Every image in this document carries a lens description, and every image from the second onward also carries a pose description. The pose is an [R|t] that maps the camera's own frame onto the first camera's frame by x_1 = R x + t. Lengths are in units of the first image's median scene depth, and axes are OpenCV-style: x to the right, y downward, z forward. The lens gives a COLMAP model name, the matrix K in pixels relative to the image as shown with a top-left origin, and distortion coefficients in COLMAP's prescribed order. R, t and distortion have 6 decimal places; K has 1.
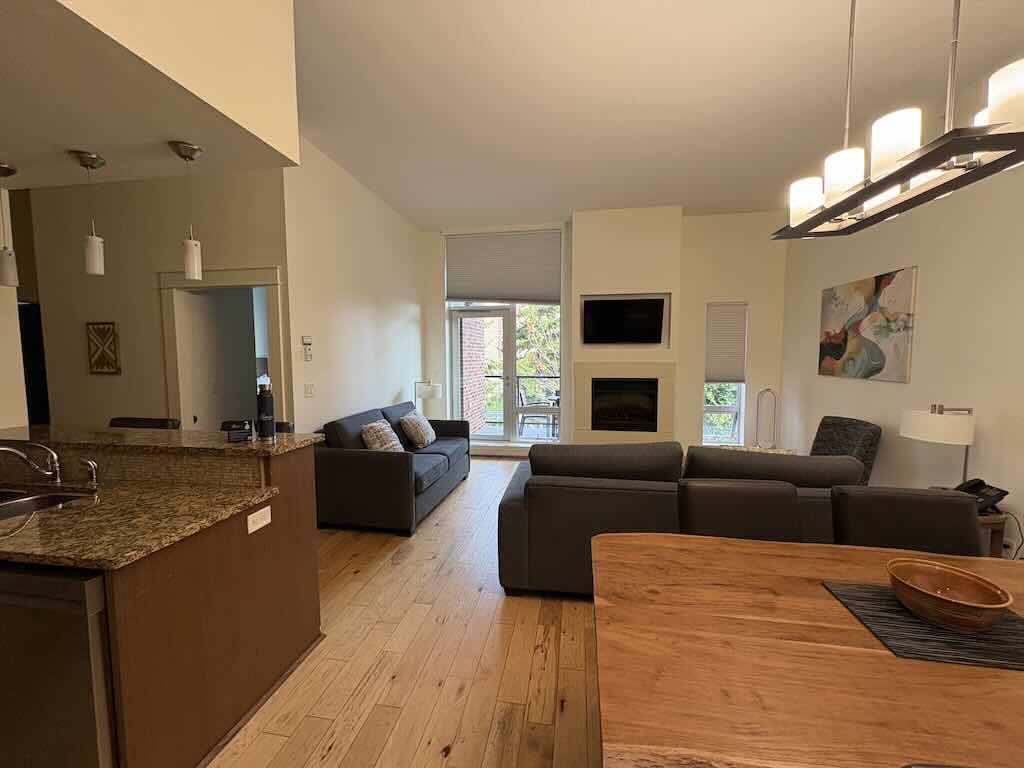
lens RADIAL K [[407.5, 0, 510.9], [0, 407.5, 384.1], [0, 0, 1]] dist [-0.000088, 0.000027]
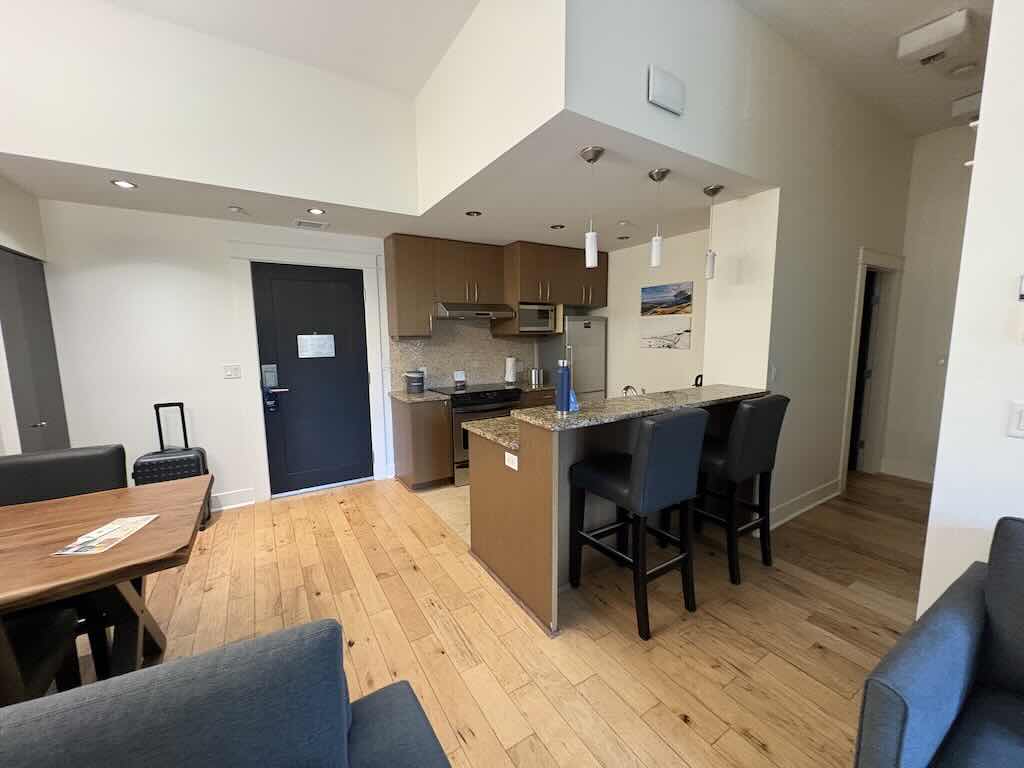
lens RADIAL K [[407.5, 0, 510.9], [0, 407.5, 388.1], [0, 0, 1]] dist [-0.000088, 0.000027]
pose [[-0.753648, 0.098838, -0.649804, 0.173506], [-0.030393, 0.982331, 0.184667, -0.116769], [0.656575, 0.158924, -0.737328, 1.696434]]
